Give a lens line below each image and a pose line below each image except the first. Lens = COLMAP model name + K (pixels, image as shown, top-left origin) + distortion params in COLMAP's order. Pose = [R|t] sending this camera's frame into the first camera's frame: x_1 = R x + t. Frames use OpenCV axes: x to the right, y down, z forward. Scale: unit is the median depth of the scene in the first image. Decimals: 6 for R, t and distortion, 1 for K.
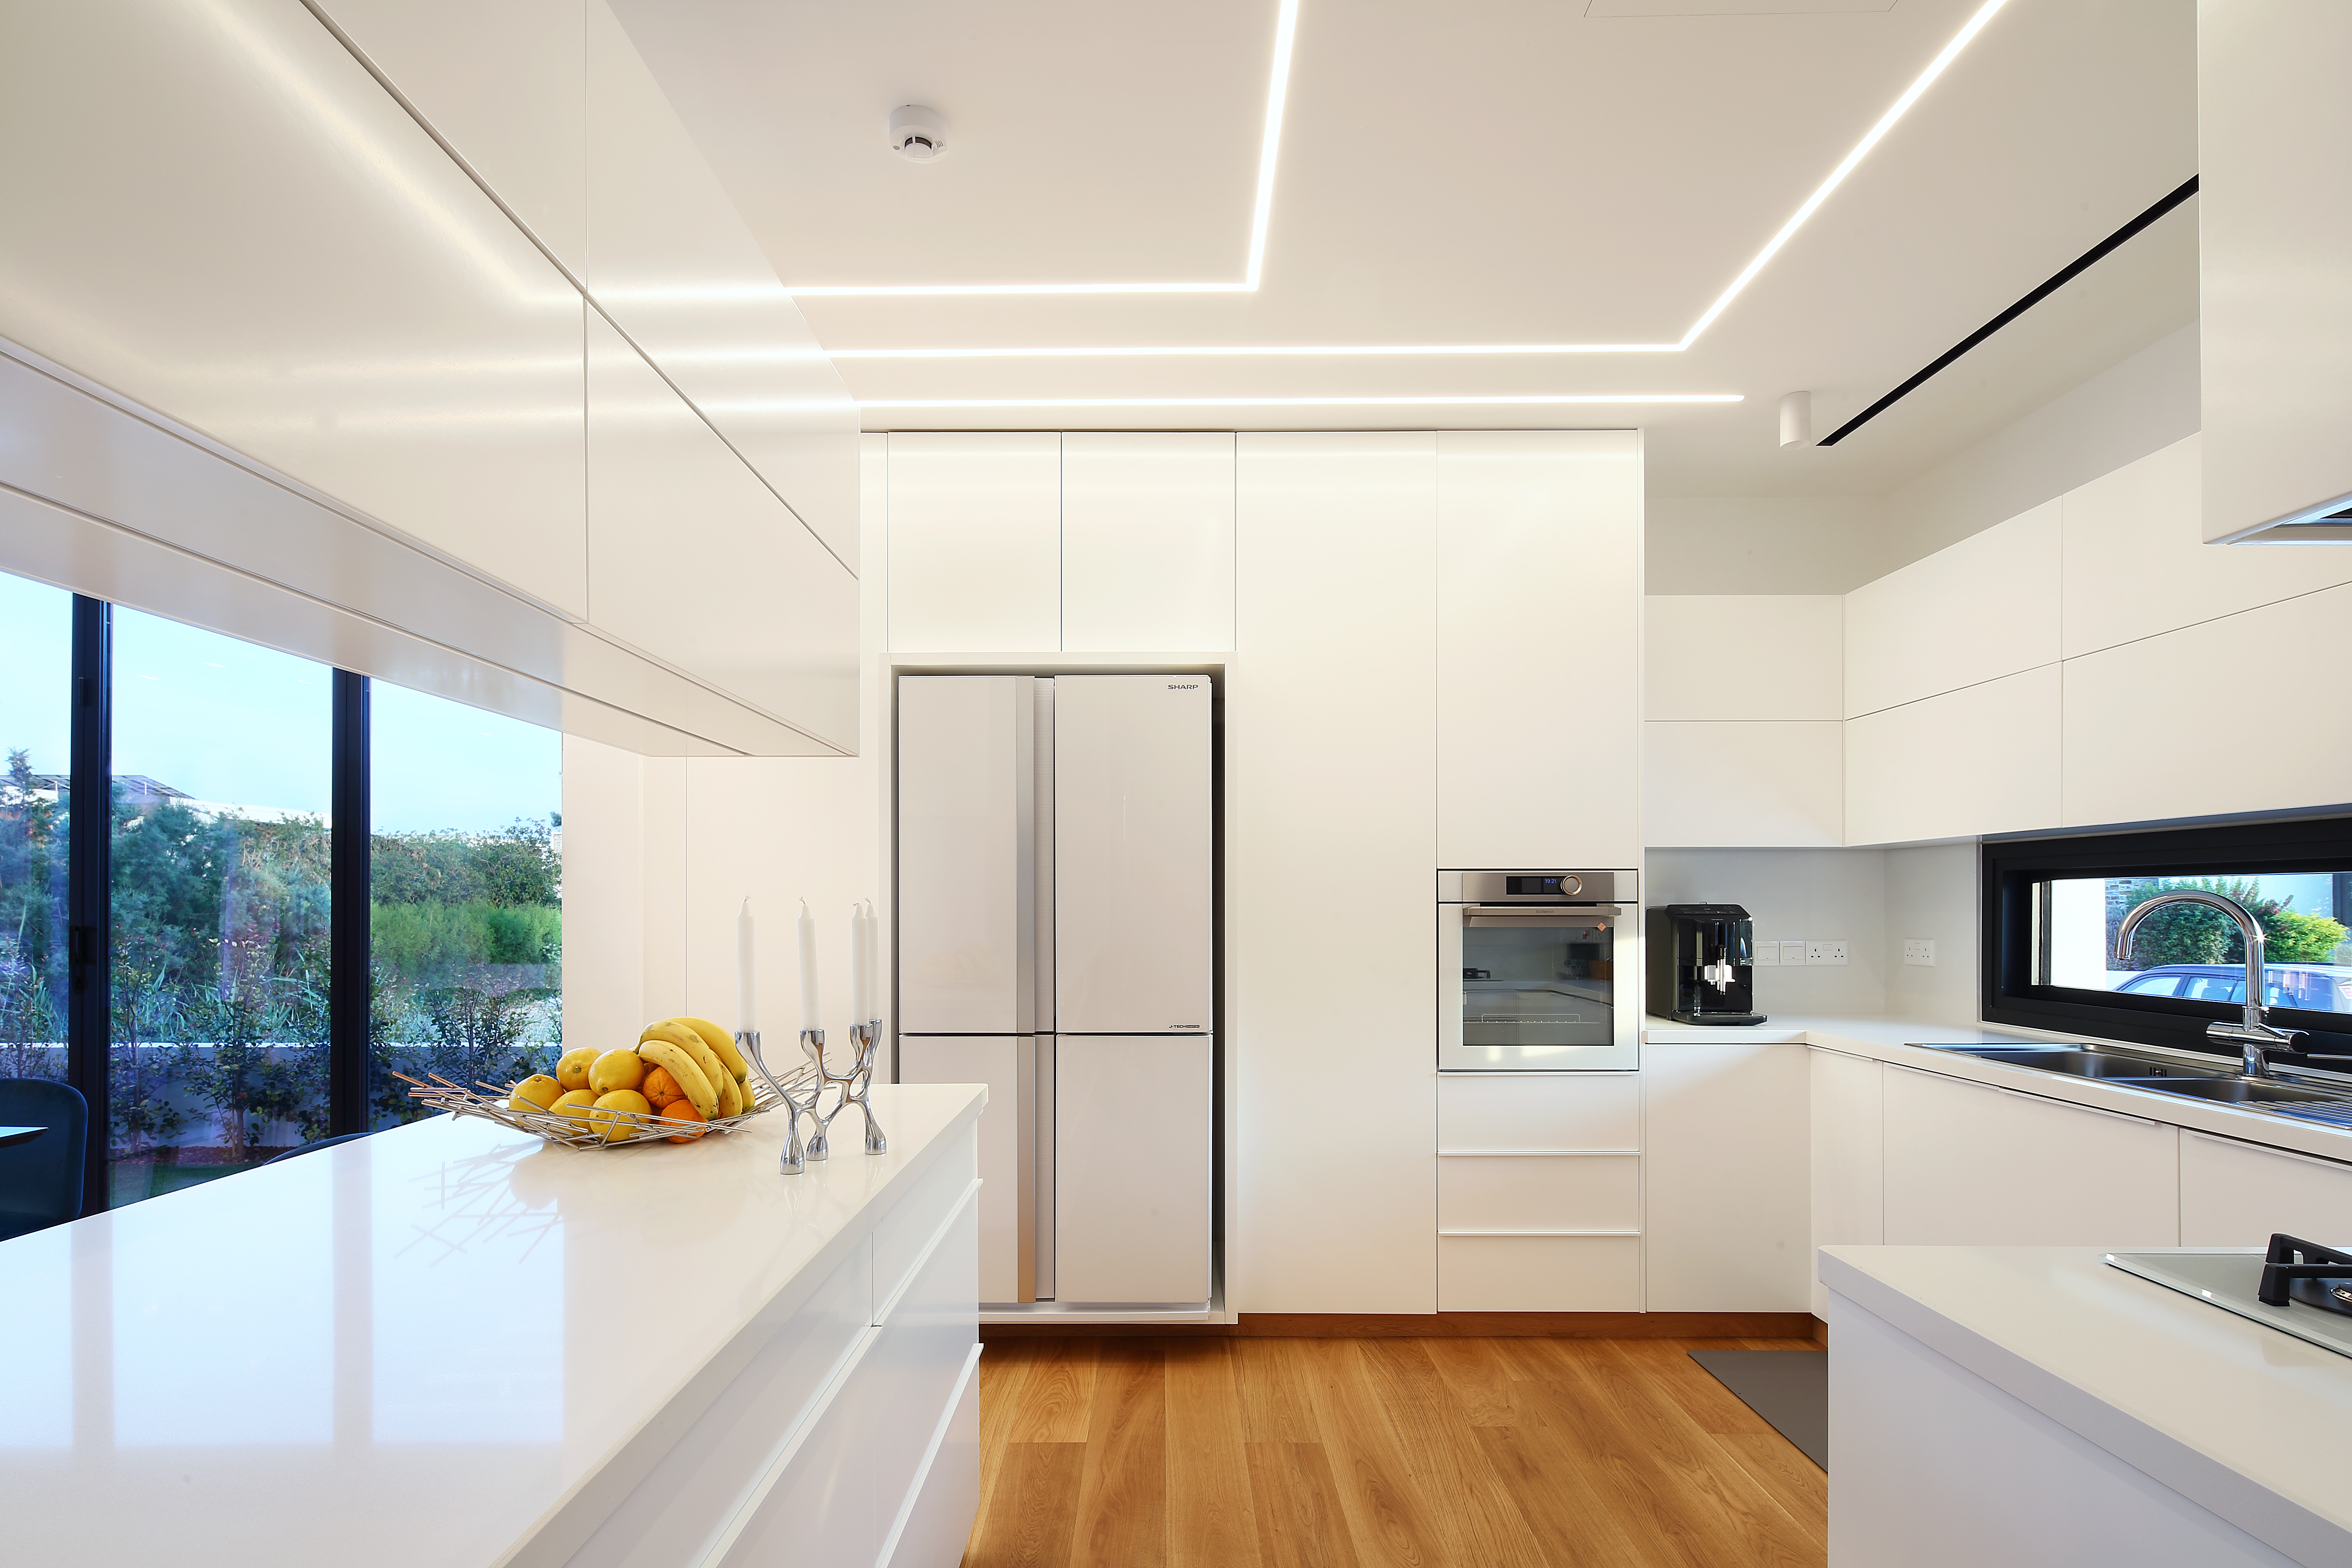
lens RADIAL K [[1151.8, 0, 1170.2], [0, 1151.8, 899.1], [0, 0, 1]] dist [0.000127, 0.000041]
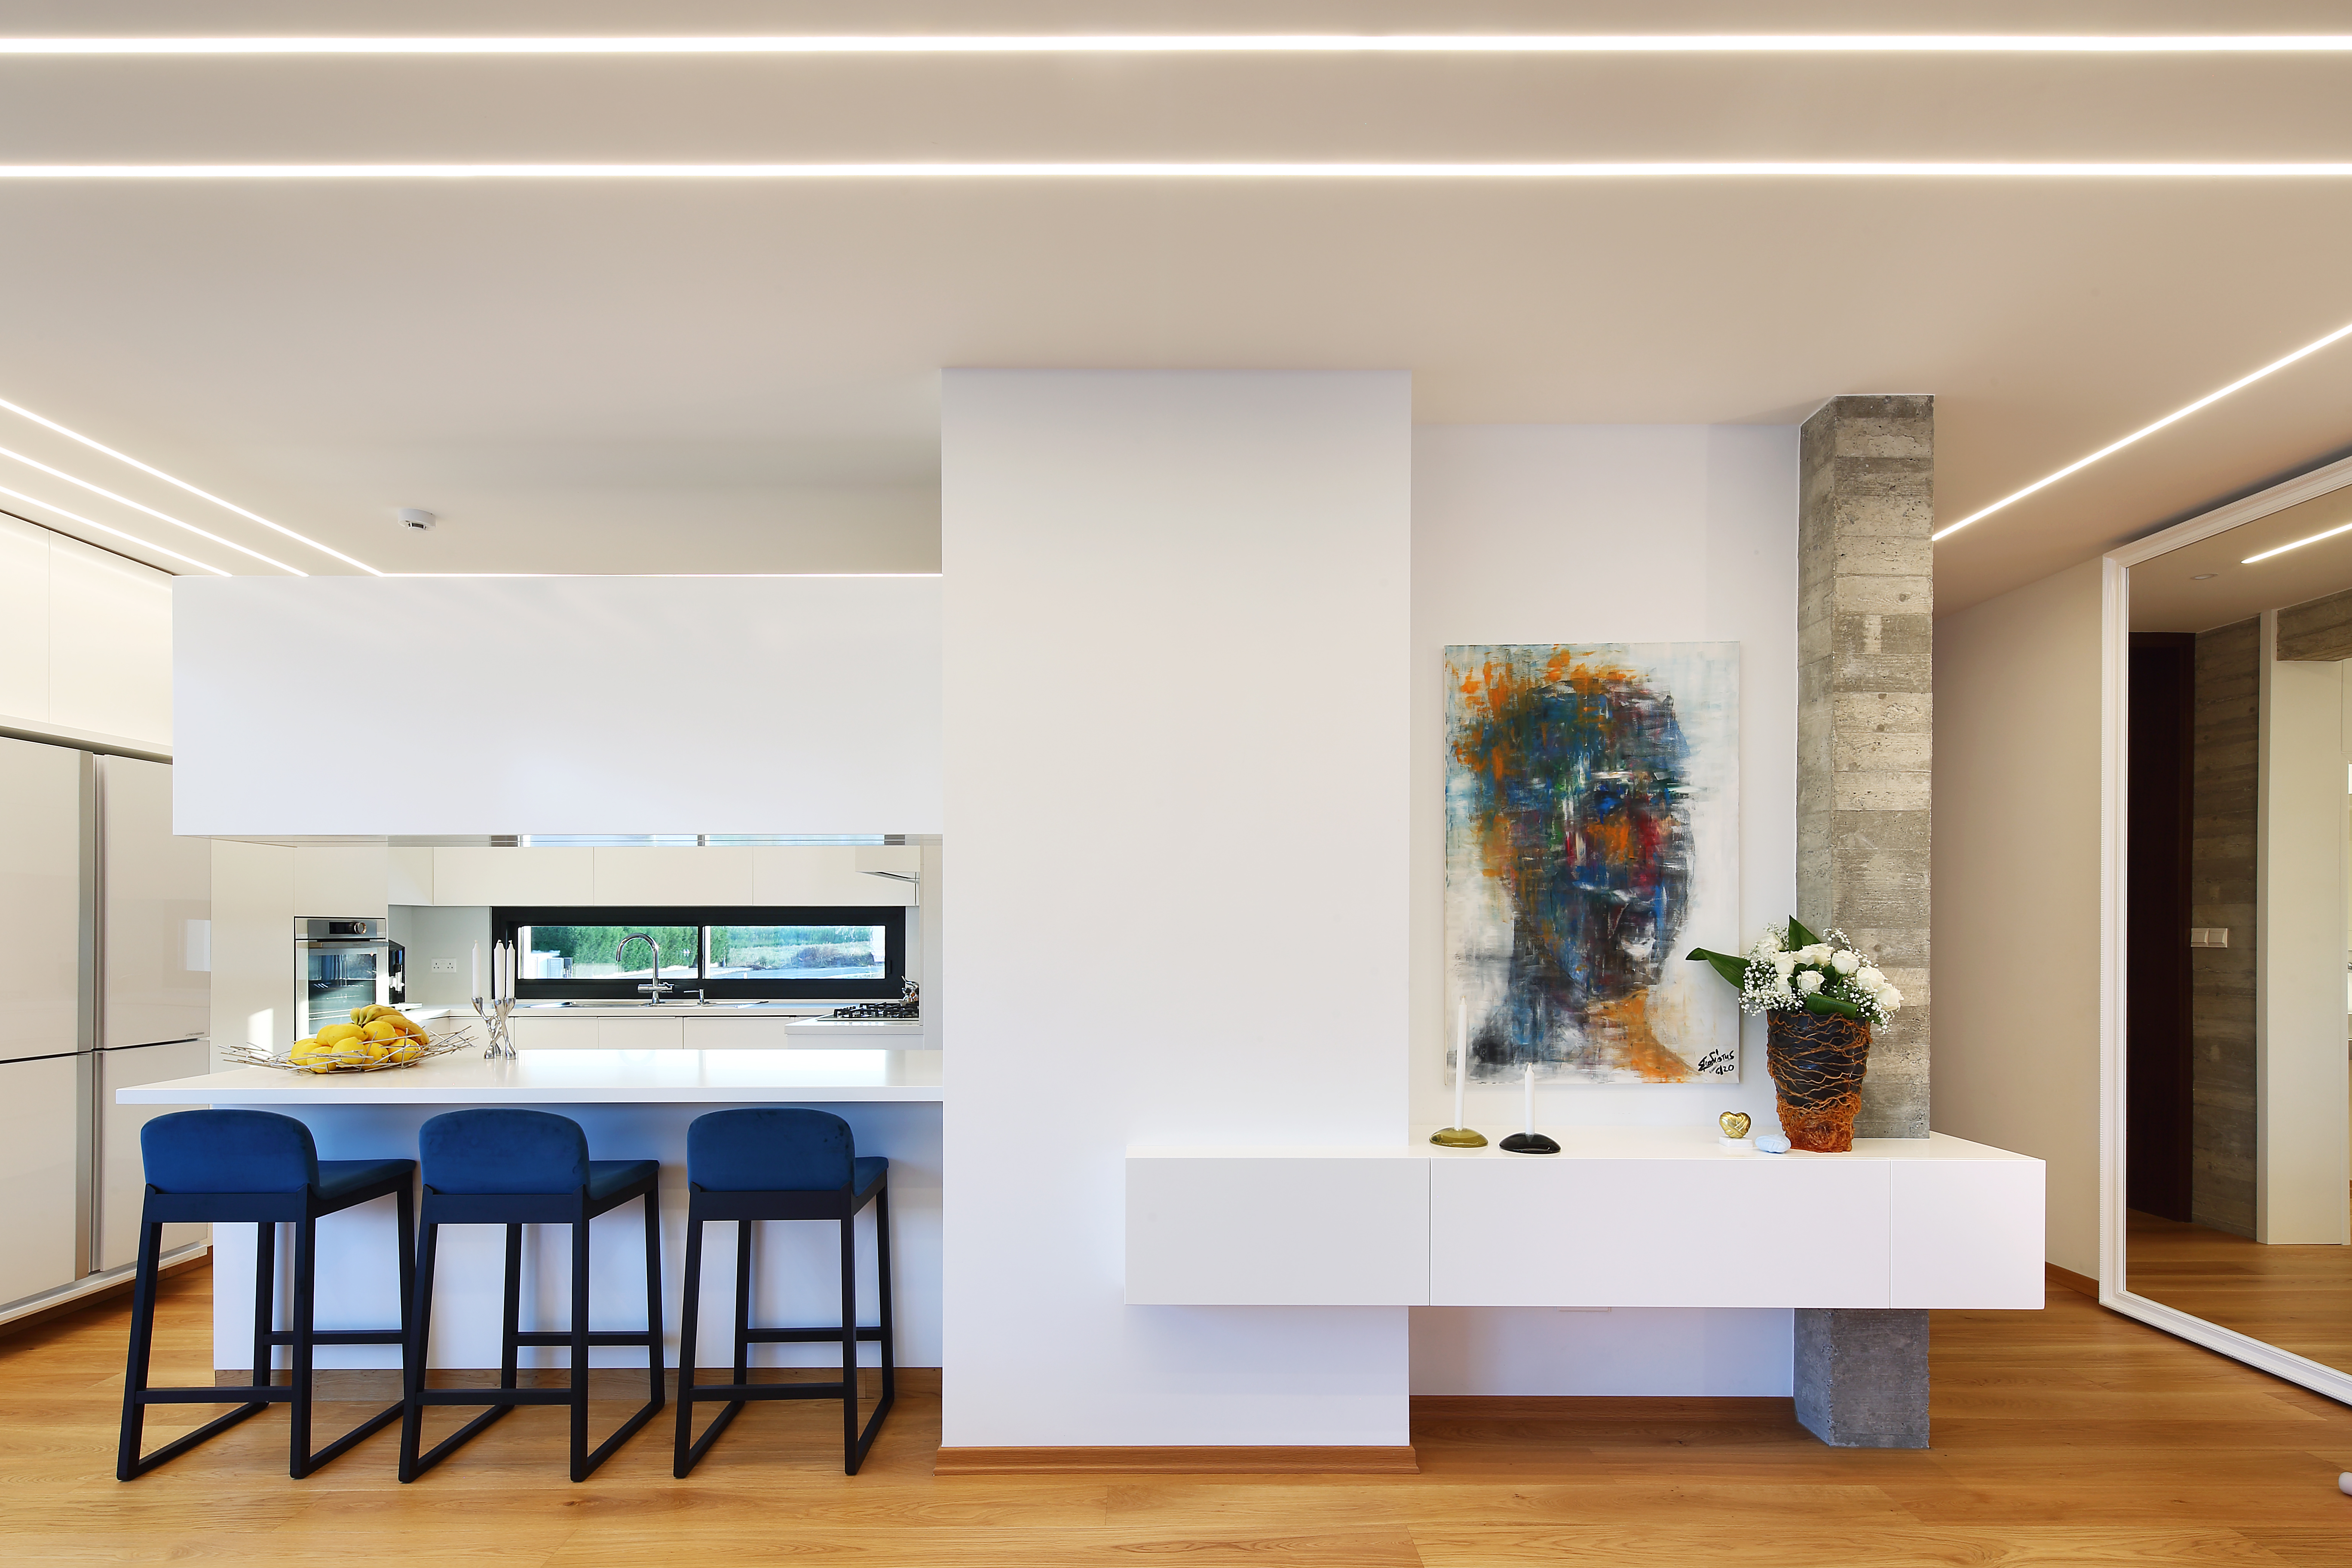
lens RADIAL K [[1155.3, 0, 1170.0], [0, 1155.3, 857.8], [0, 0, 1]] dist [-0.072406, -0.000051]
pose [[-0.005558, 0.061091, 0.998117, -1.225620], [-0.001469, 0.998131, -0.061100, -0.017438], [-0.999983, -0.001806, -0.005458, -0.113358]]
